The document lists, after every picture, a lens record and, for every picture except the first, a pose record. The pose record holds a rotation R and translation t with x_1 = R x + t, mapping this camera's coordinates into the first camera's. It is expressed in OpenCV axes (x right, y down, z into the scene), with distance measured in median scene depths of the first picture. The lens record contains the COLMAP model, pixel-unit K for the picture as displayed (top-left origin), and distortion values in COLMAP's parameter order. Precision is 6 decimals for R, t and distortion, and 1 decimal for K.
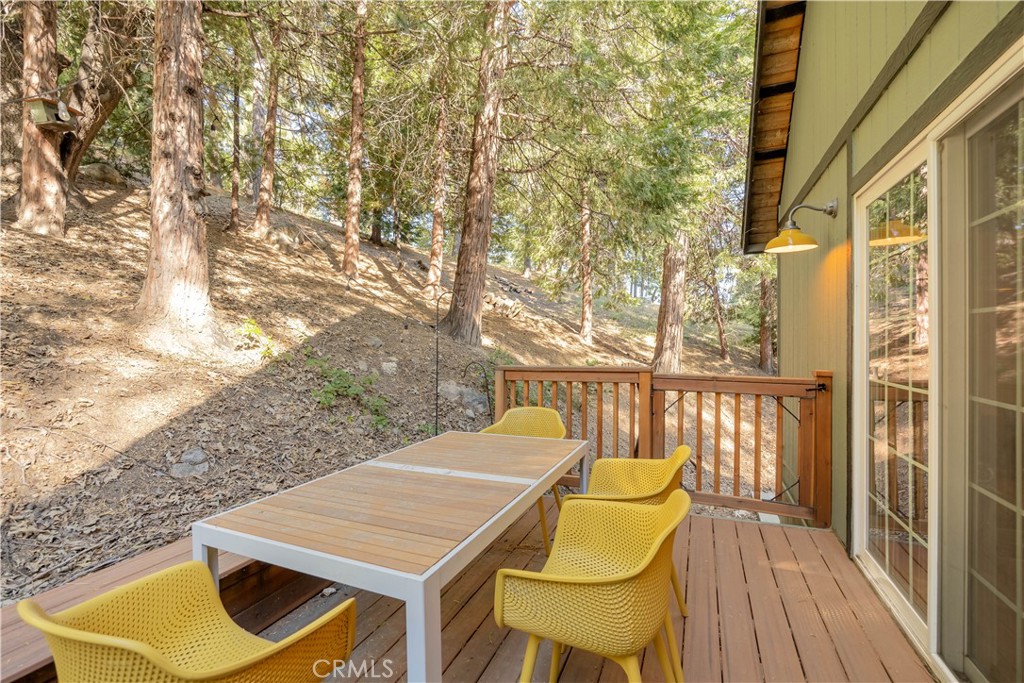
lens RADIAL K [[442.3, 0, 506.1], [0, 442.3, 341.2], [0, 0, 1]] dist [-0.007329, 0.000200]
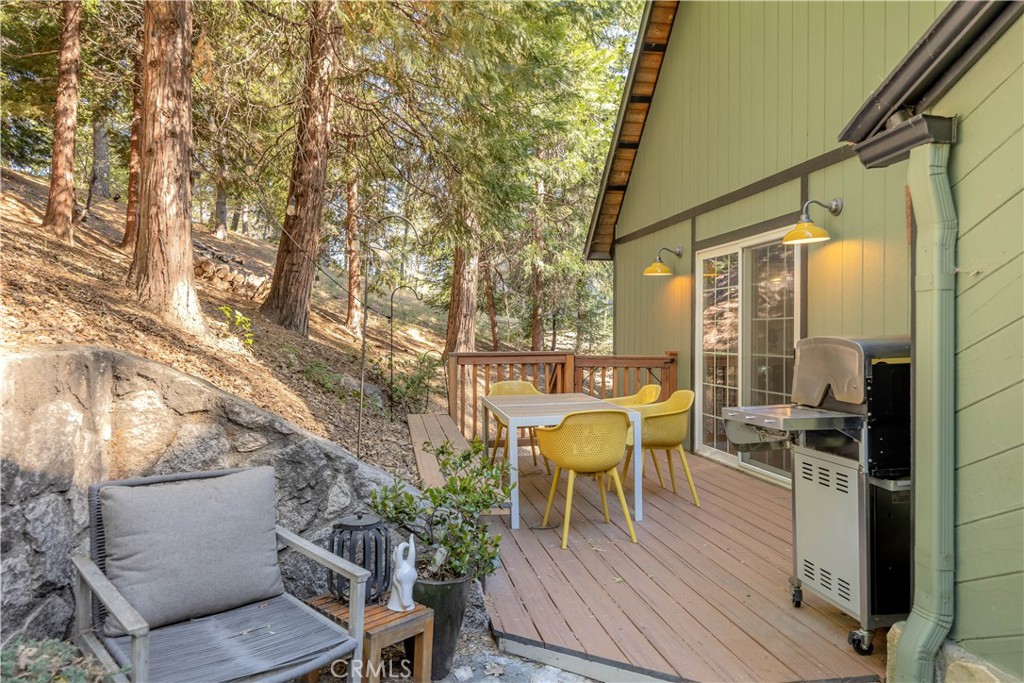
lens RADIAL K [[727.9, 0, 514.2], [0, 727.9, 340.2], [0, 0, 1]] dist [-0.010500, -0.001011]
pose [[0.823462, -0.000121, 0.567372, -0.831722], [-0.001906, 0.999994, 0.002979, 0.014467], [-0.567369, -0.003535, 0.823456, -0.568515]]
